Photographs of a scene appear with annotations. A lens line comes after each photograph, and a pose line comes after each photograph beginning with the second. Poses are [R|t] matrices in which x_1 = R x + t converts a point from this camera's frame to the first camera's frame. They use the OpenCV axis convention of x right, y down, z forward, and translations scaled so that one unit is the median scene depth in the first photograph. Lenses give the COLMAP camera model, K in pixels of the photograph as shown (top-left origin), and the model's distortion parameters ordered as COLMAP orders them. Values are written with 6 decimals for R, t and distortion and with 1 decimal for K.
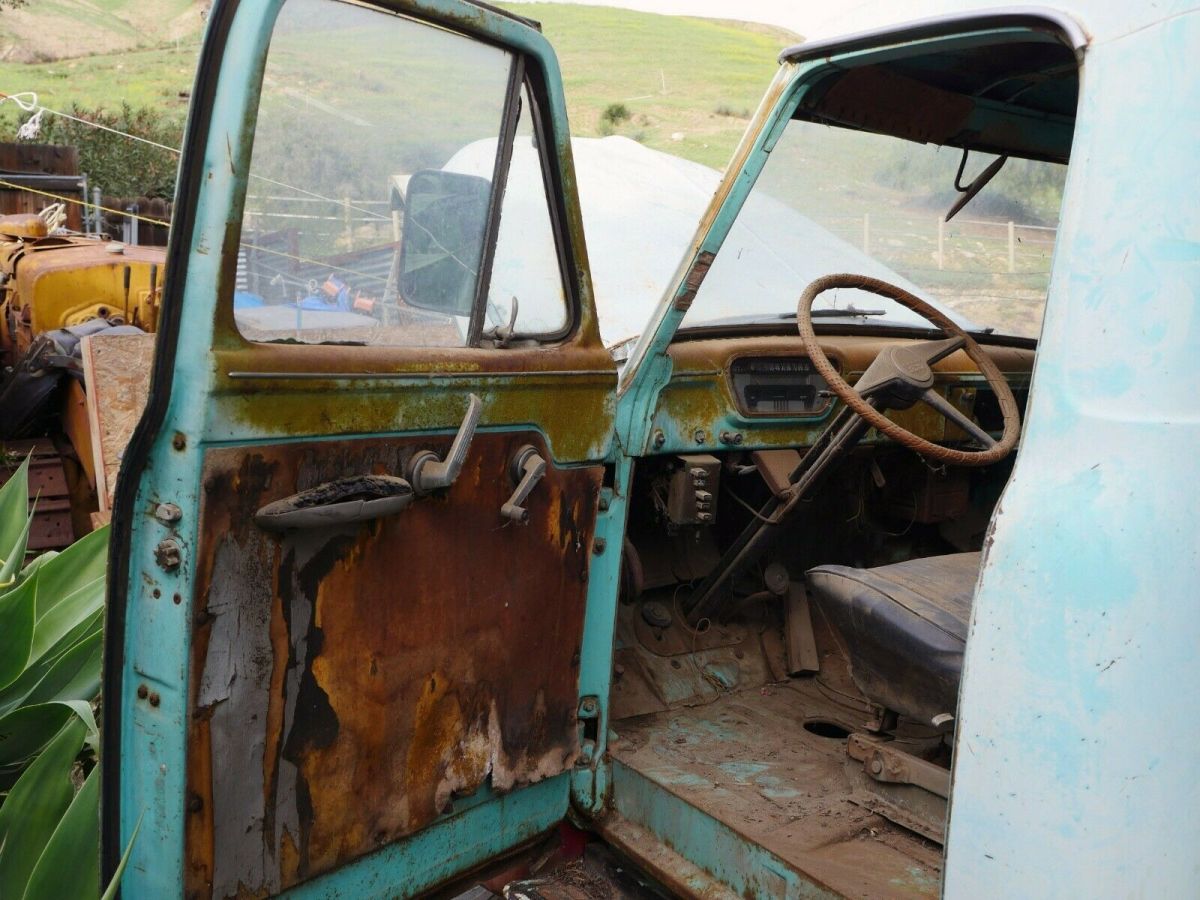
lens RADIAL K [[1172.9, 0, 605.7], [0, 1172.9, 457.4], [0, 0, 1]] dist [-0.021591, 0.000000]
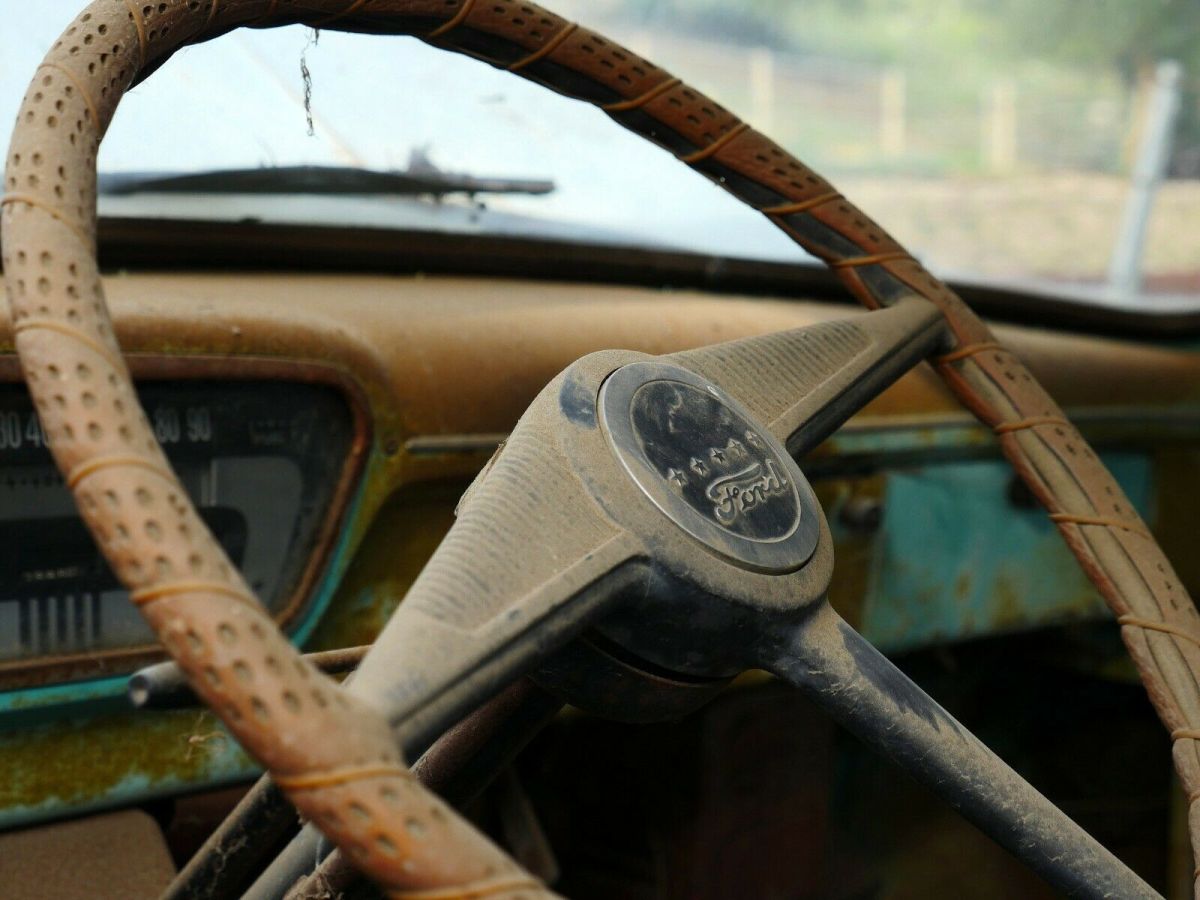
lens RADIAL K [[2150.9, 0, 598.0], [0, 2150.9, 444.6], [0, 0, 1]] dist [0.065629, 0.000000]
pose [[0.966334, 0.001001, 0.257288, 0.146198], [0.002326, 0.999918, -0.012628, -0.070914], [-0.257279, 0.012802, 0.966252, 0.627343]]
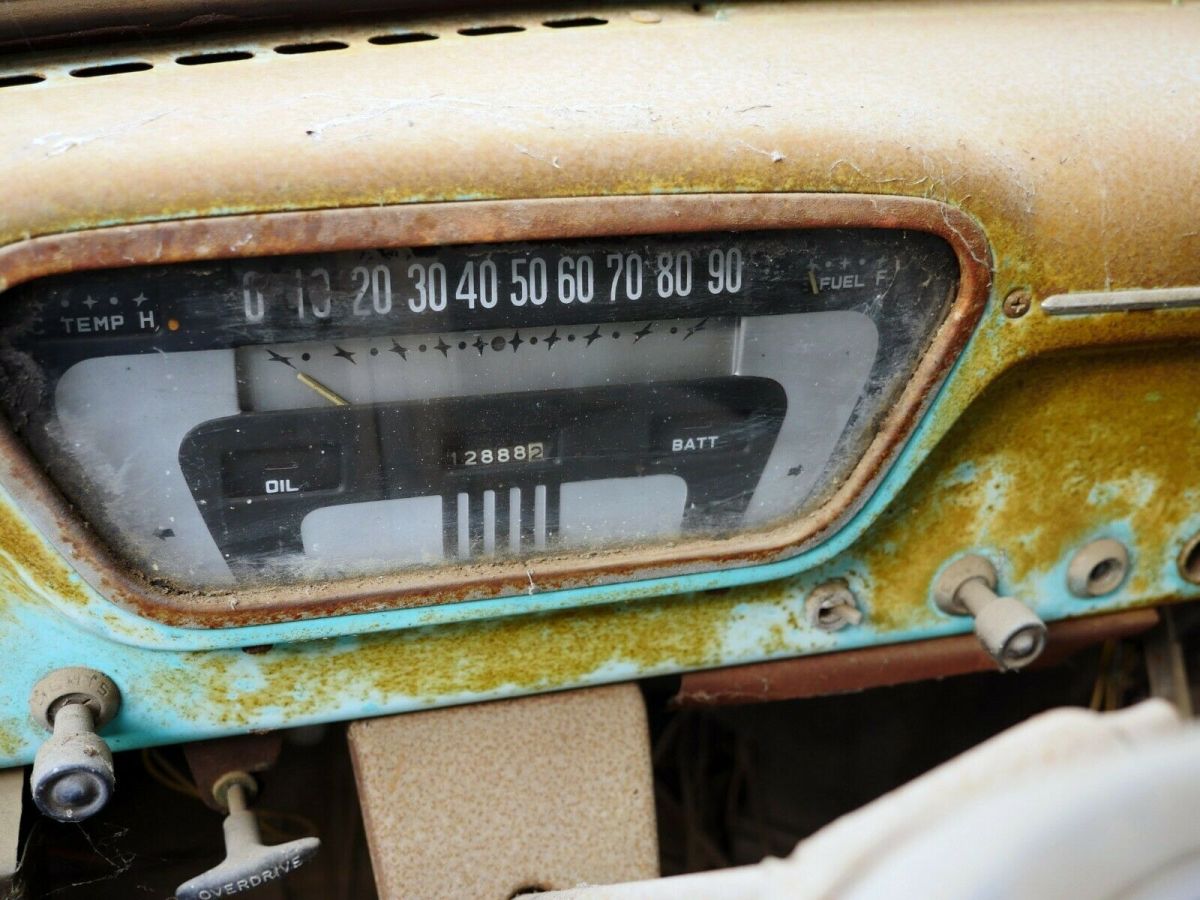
lens RADIAL K [[1365.6, 0, 600.8], [0, 1365.6, 455.3], [0, 0, 1]] dist [-0.011452, 0.000000]
pose [[0.954454, 0.162999, -0.249898, 0.212835], [-0.063529, 0.929399, 0.363569, -0.124066], [0.291516, -0.331134, 0.897423, 0.855082]]
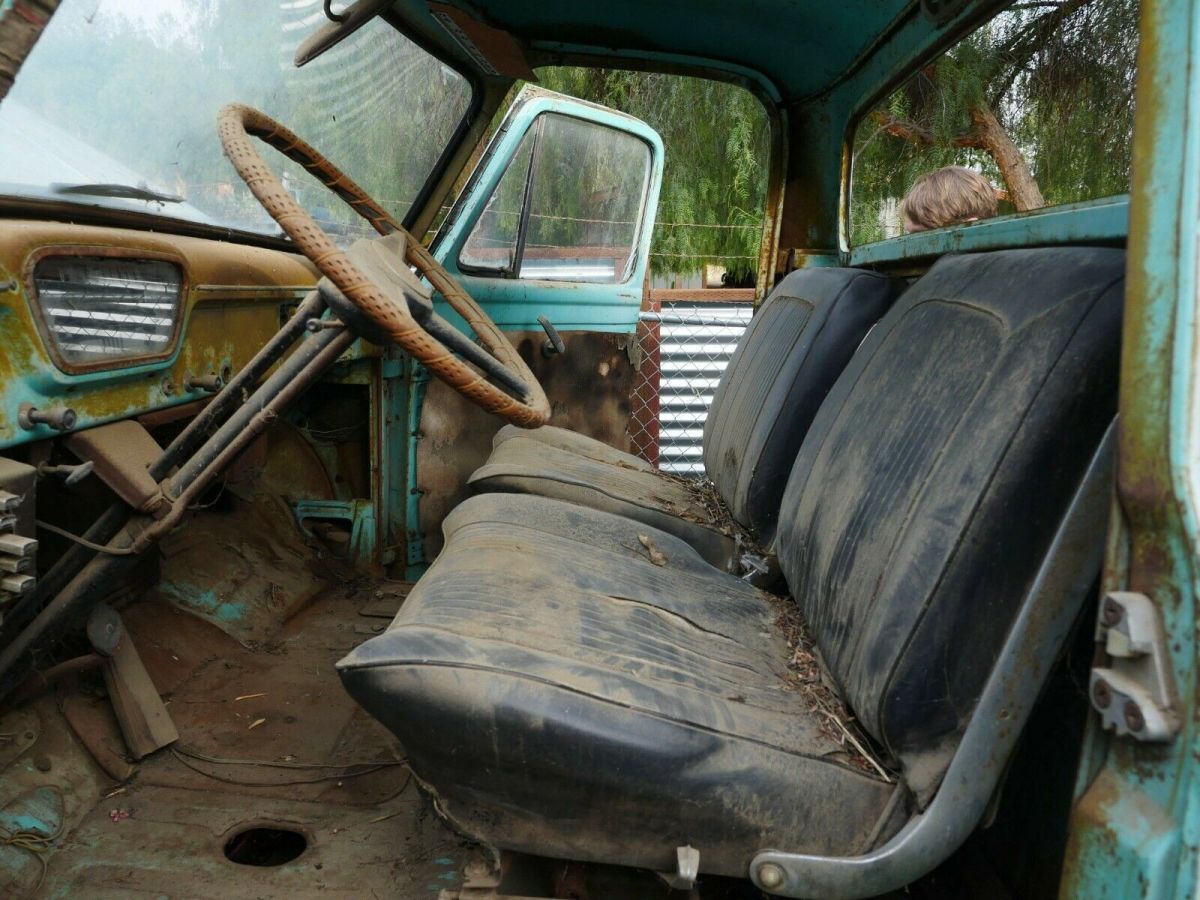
lens RADIAL K [[865.5, 0, 589.3], [0, 865.5, 450.5], [0, 0, 1]] dist [-0.024667, 0.006371]
pose [[0.592571, -0.148784, 0.791658, -0.048428], [0.061149, 0.988267, 0.139963, -0.039460], [-0.803194, -0.034529, 0.594716, 0.585352]]
